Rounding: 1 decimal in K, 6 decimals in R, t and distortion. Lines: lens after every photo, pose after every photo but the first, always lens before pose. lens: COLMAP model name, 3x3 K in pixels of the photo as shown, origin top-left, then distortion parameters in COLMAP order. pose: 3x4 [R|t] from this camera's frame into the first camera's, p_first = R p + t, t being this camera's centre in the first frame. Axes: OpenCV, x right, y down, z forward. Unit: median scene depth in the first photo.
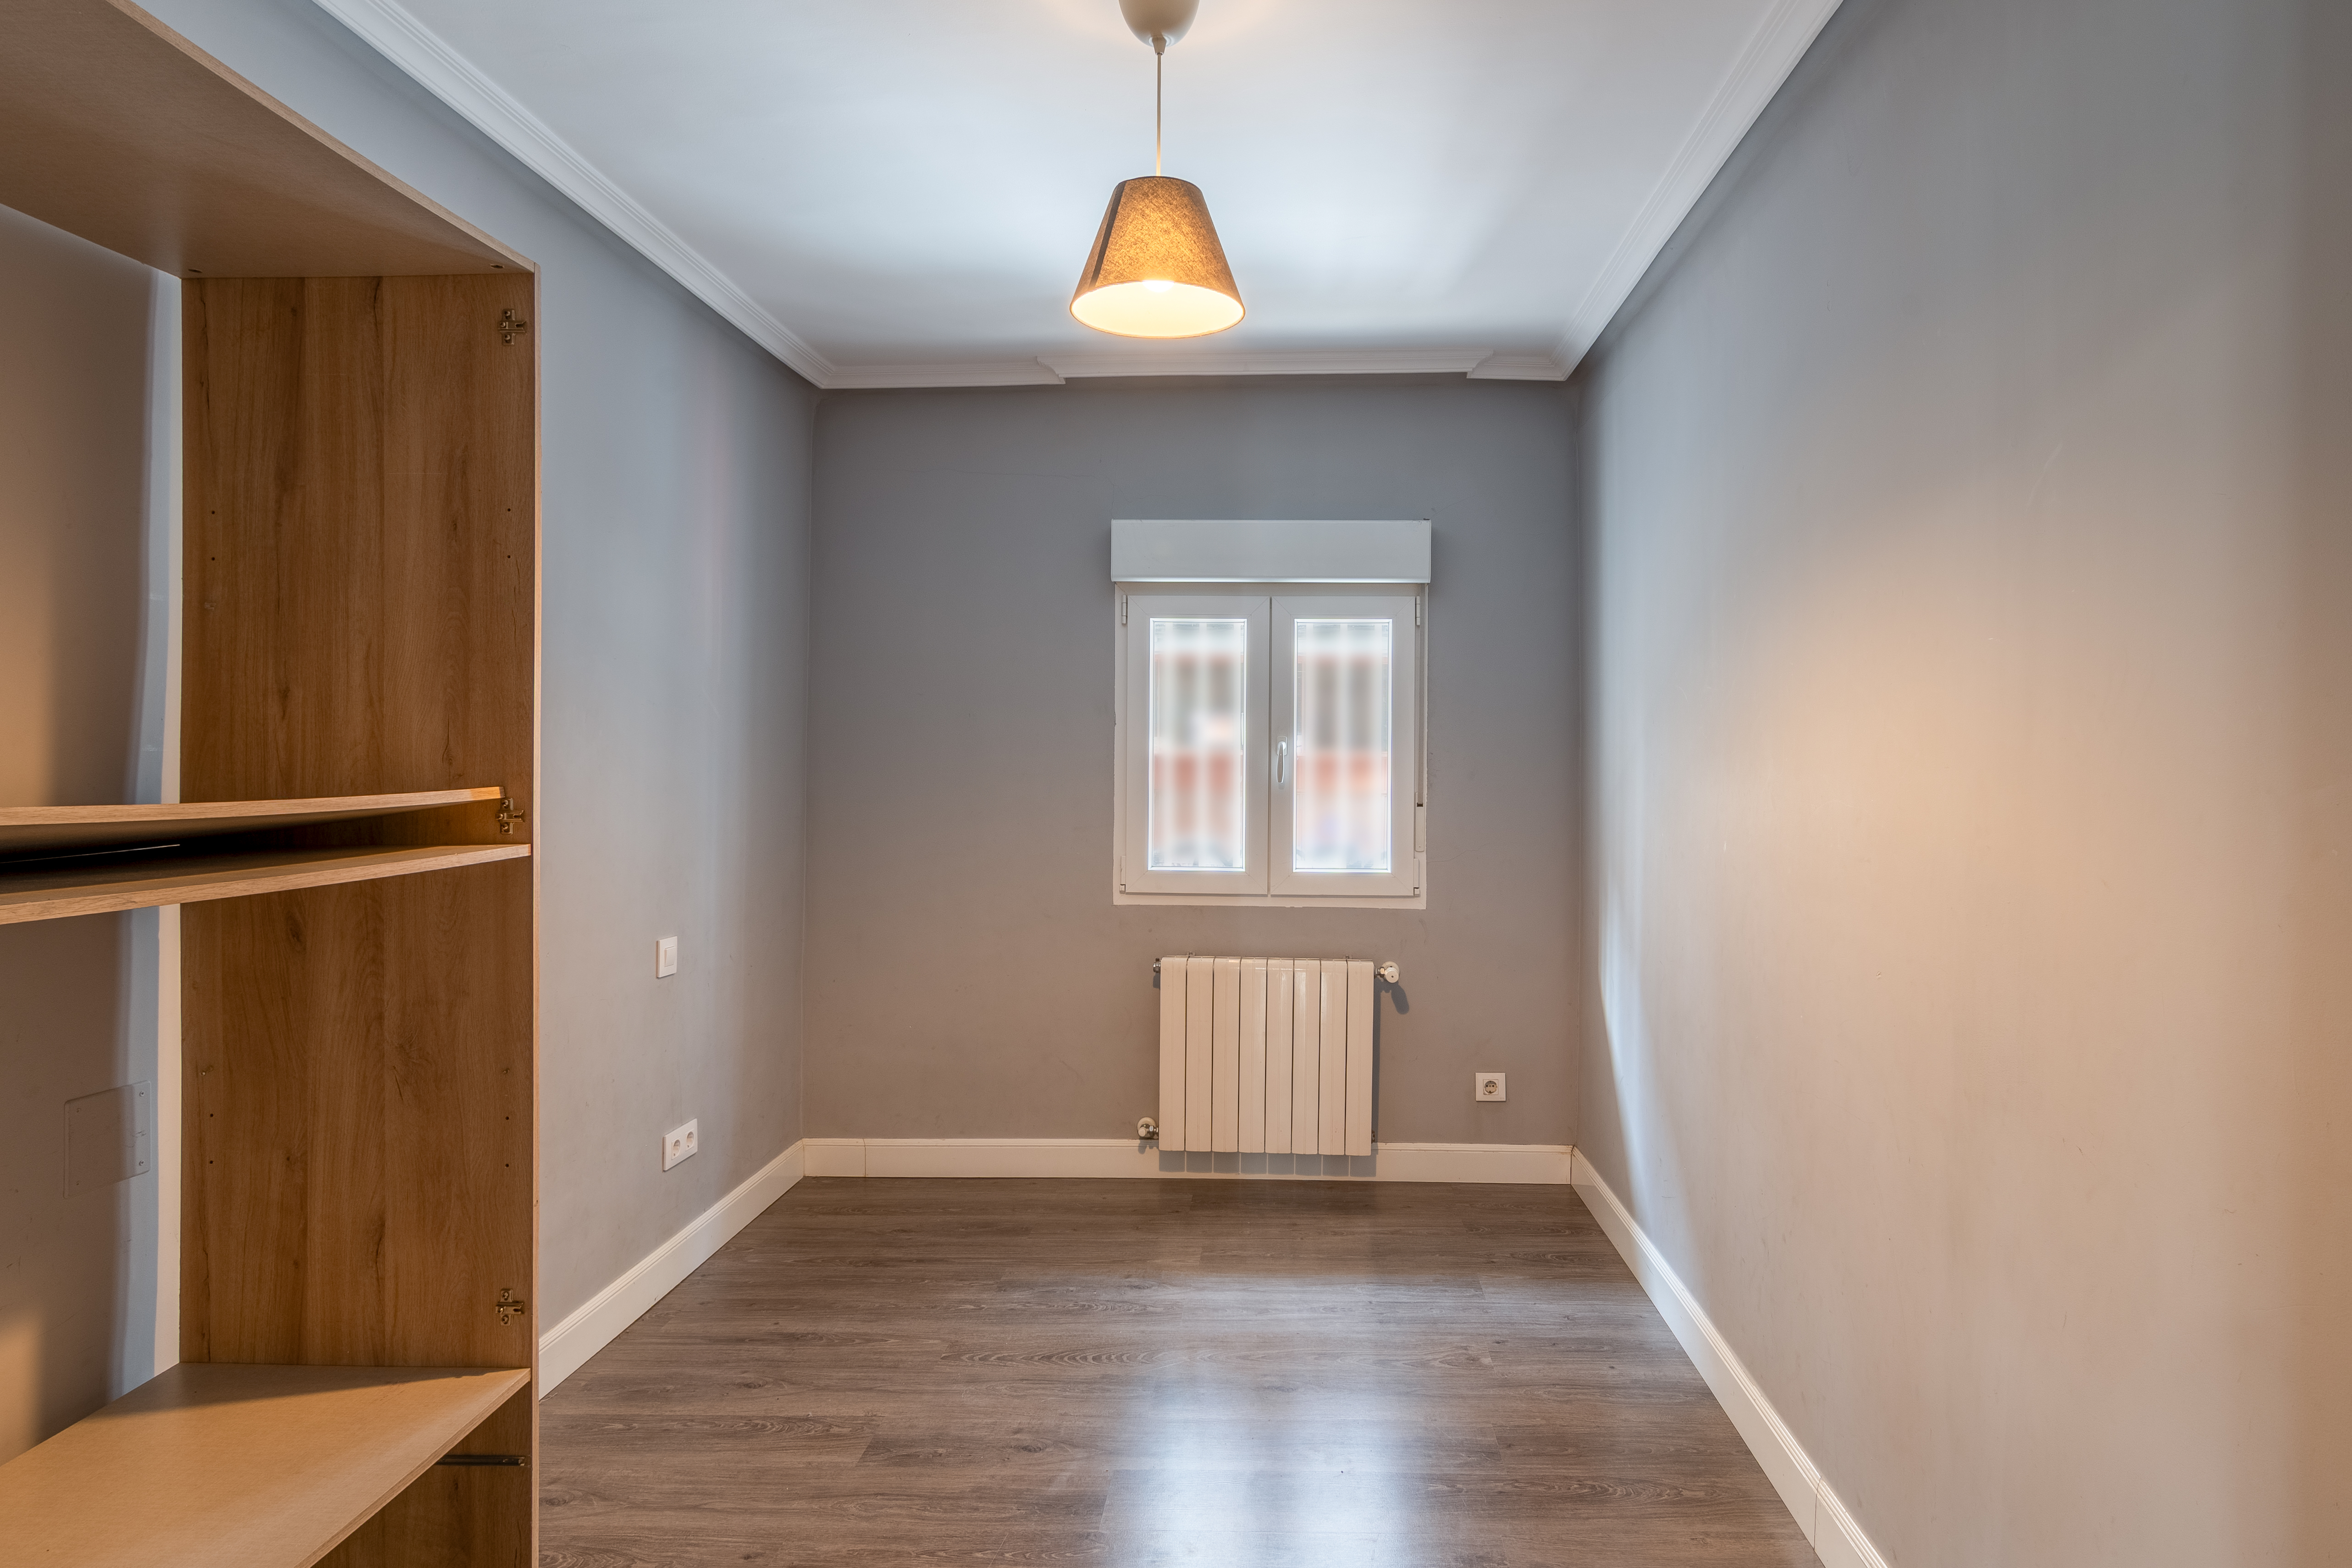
lens RADIAL K [[1250.9, 0, 1179.9], [0, 1250.9, 760.7], [0, 0, 1]] dist [-0.000669, 0.000625]
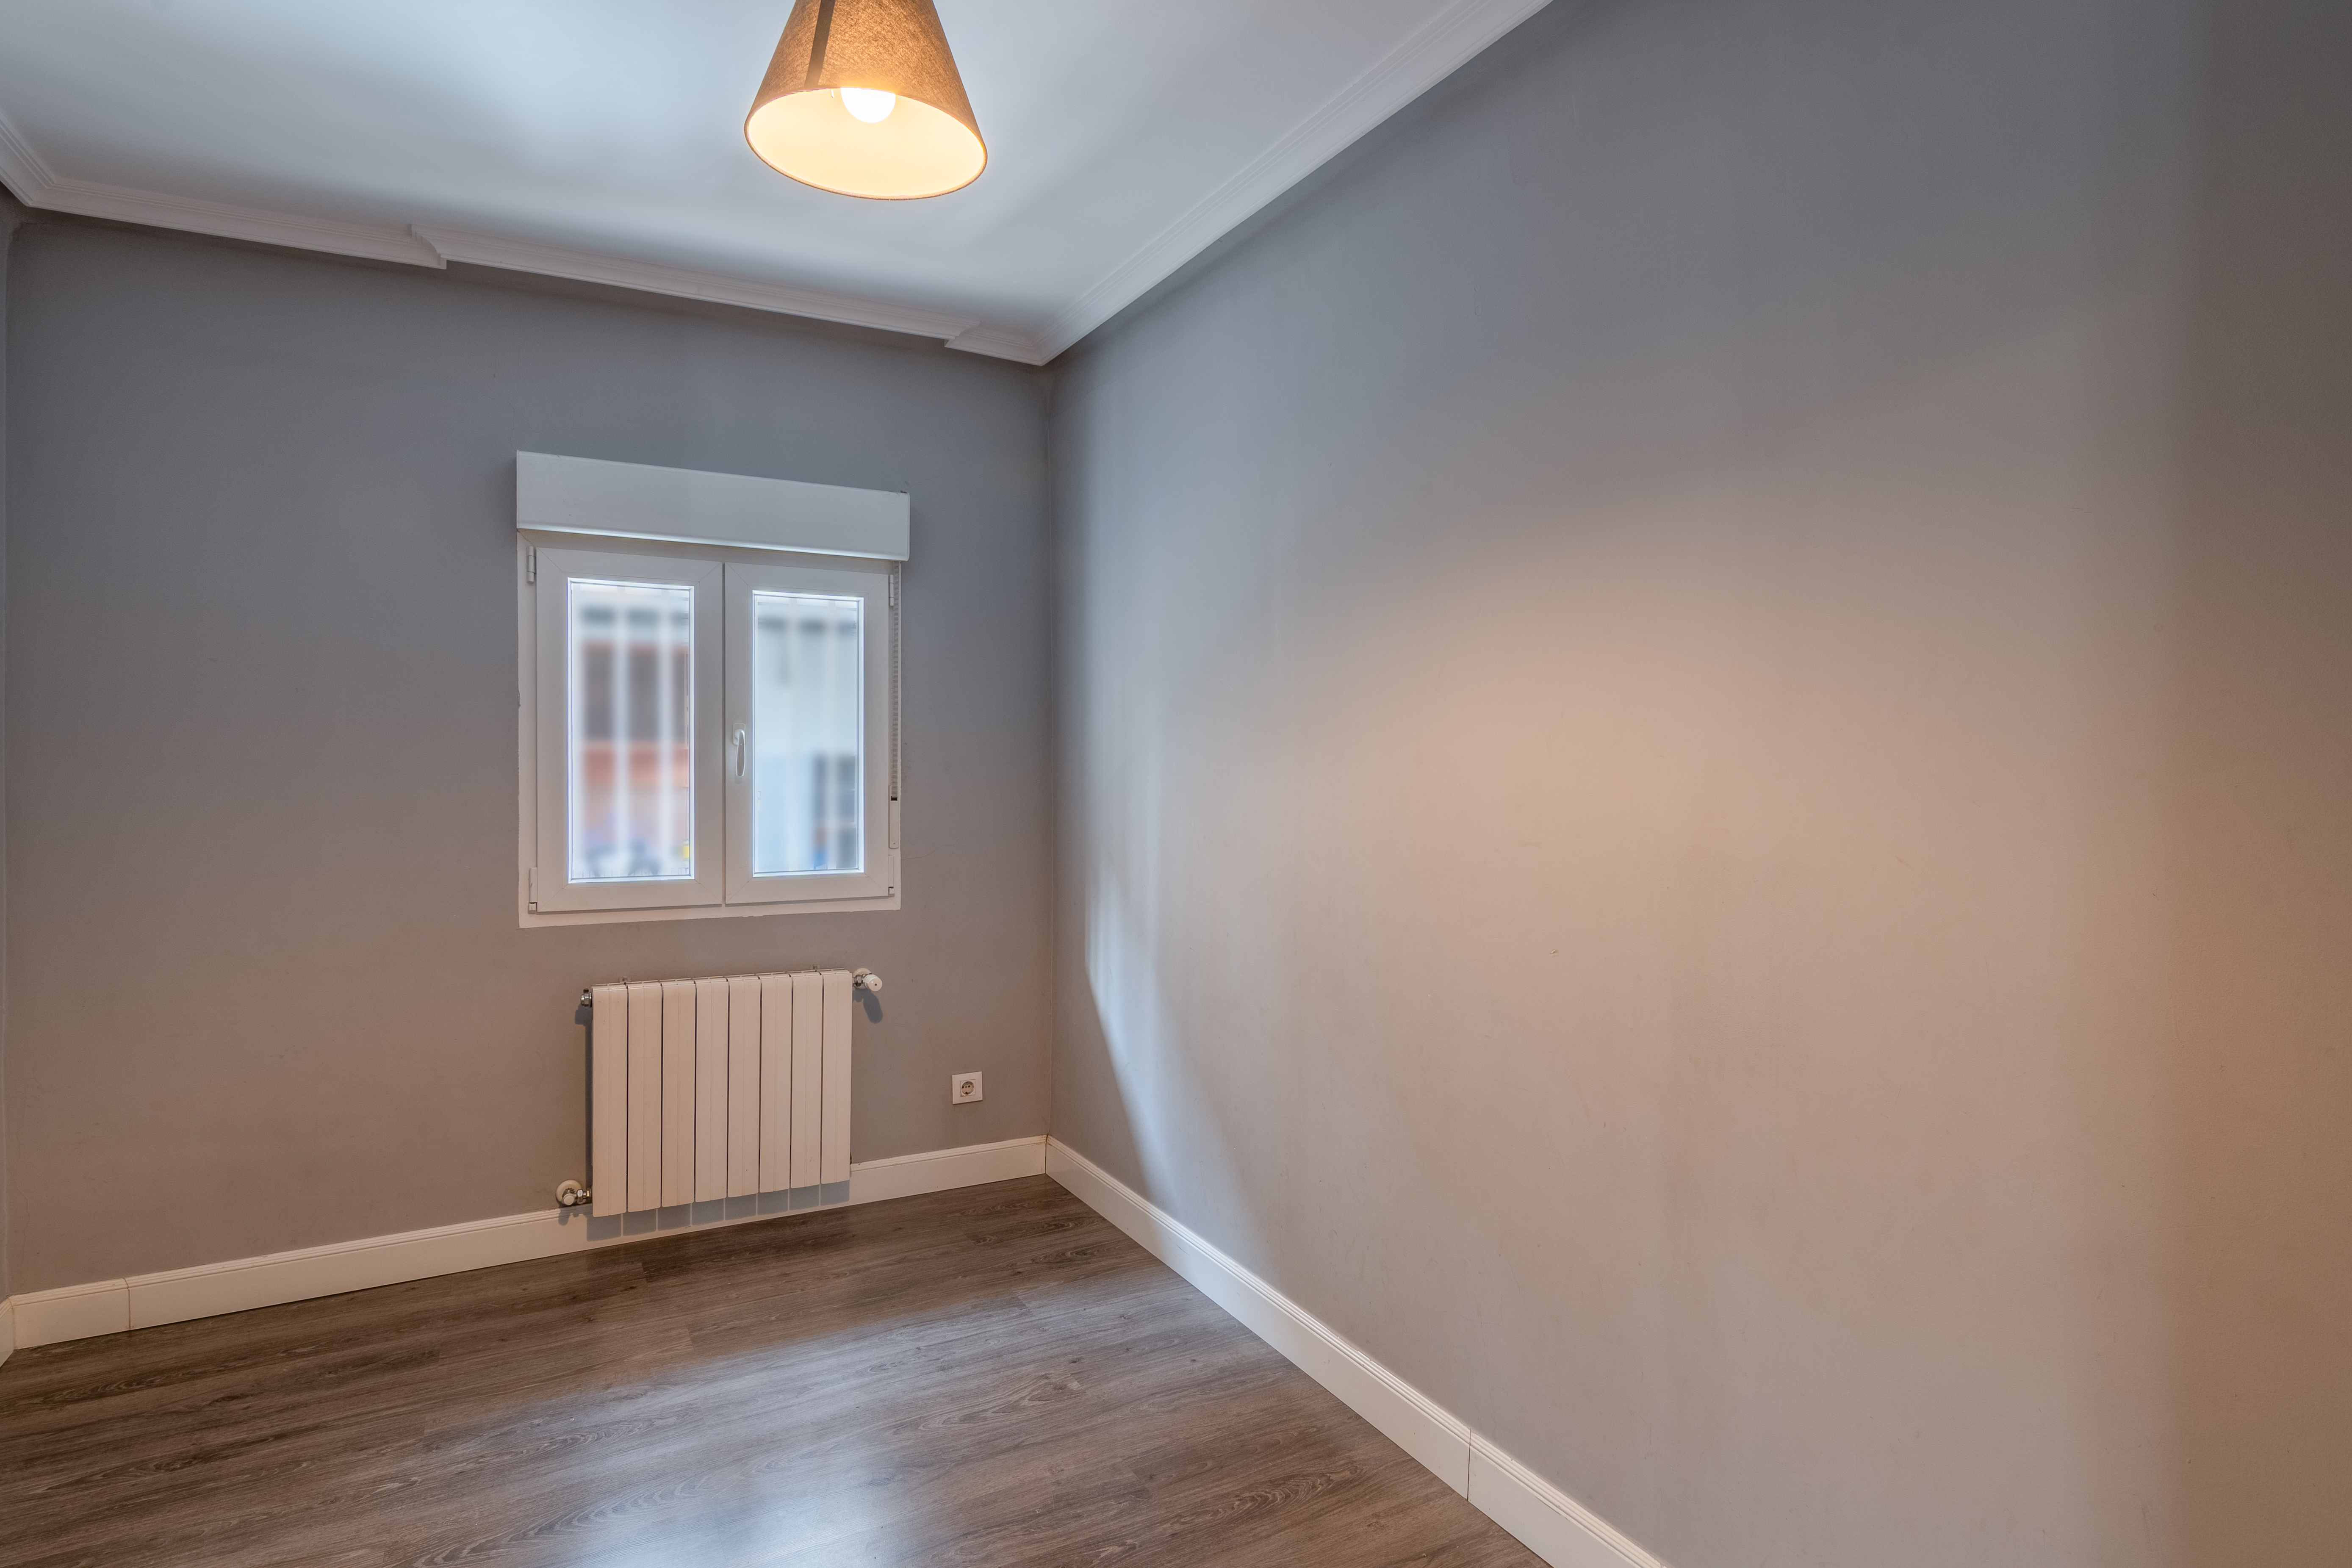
lens RADIAL K [[1229.6, 0, 1176.0], [0, 1229.6, 784.0], [0, 0, 1]] dist [-0.000866, 0.001013]
pose [[0.863722, -0.011832, 0.503829, -0.098490], [-0.000889, 0.999687, 0.025000, 0.001411], [-0.503967, -0.022041, 0.863441, 0.110451]]
